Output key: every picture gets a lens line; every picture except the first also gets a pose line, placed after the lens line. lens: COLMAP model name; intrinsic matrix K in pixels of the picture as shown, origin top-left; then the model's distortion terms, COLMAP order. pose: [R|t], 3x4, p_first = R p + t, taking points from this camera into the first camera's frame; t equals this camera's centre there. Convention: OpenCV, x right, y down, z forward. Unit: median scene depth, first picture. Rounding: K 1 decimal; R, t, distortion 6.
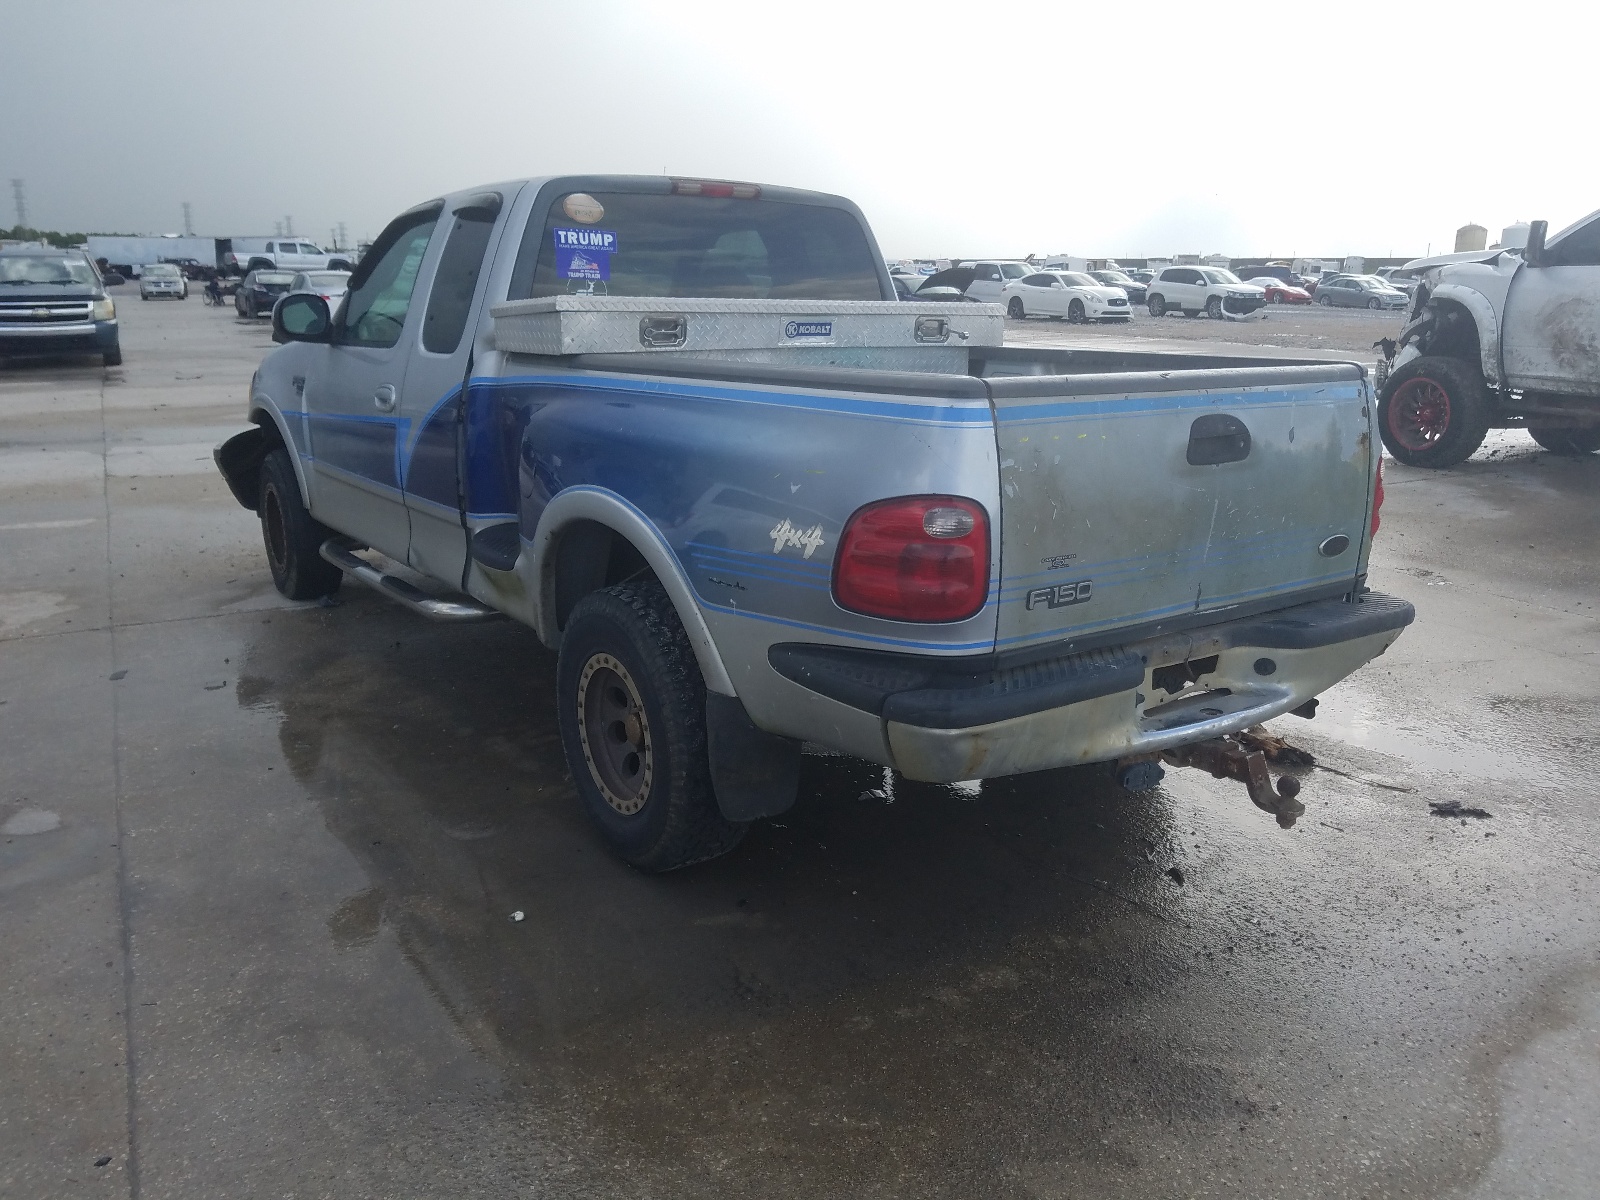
lens RADIAL K [[1224.6, 0, 806.4], [0, 1224.6, 599.6], [0, 0, 1]] dist [0.001743, -0.010689]
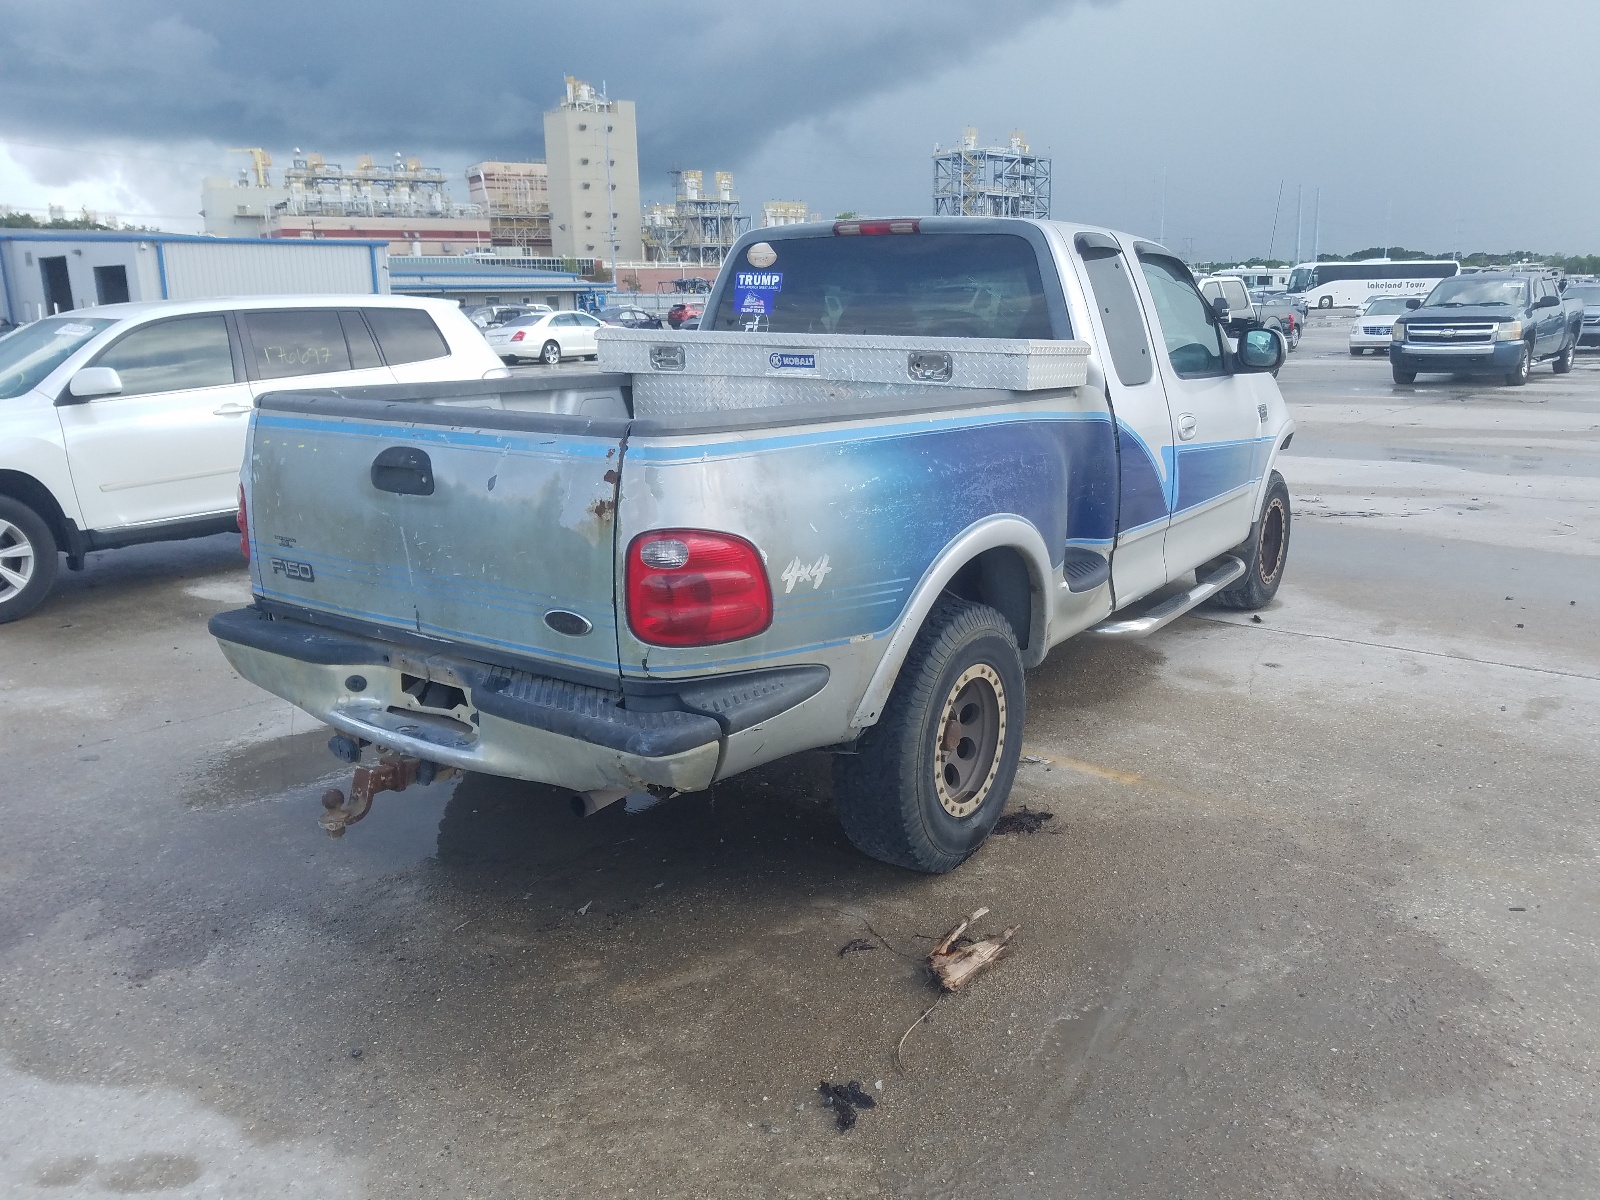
lens RADIAL K [[1224.6, 0, 810.1], [0, 1224.6, 600.5], [0, 0, 1]] dist [0.001743, -0.010689]
pose [[0.347492, 0.208232, -0.914269, 0.997241], [-0.220592, 0.965820, 0.136131, -0.168092], [0.911366, 0.154376, 0.381549, 0.643531]]
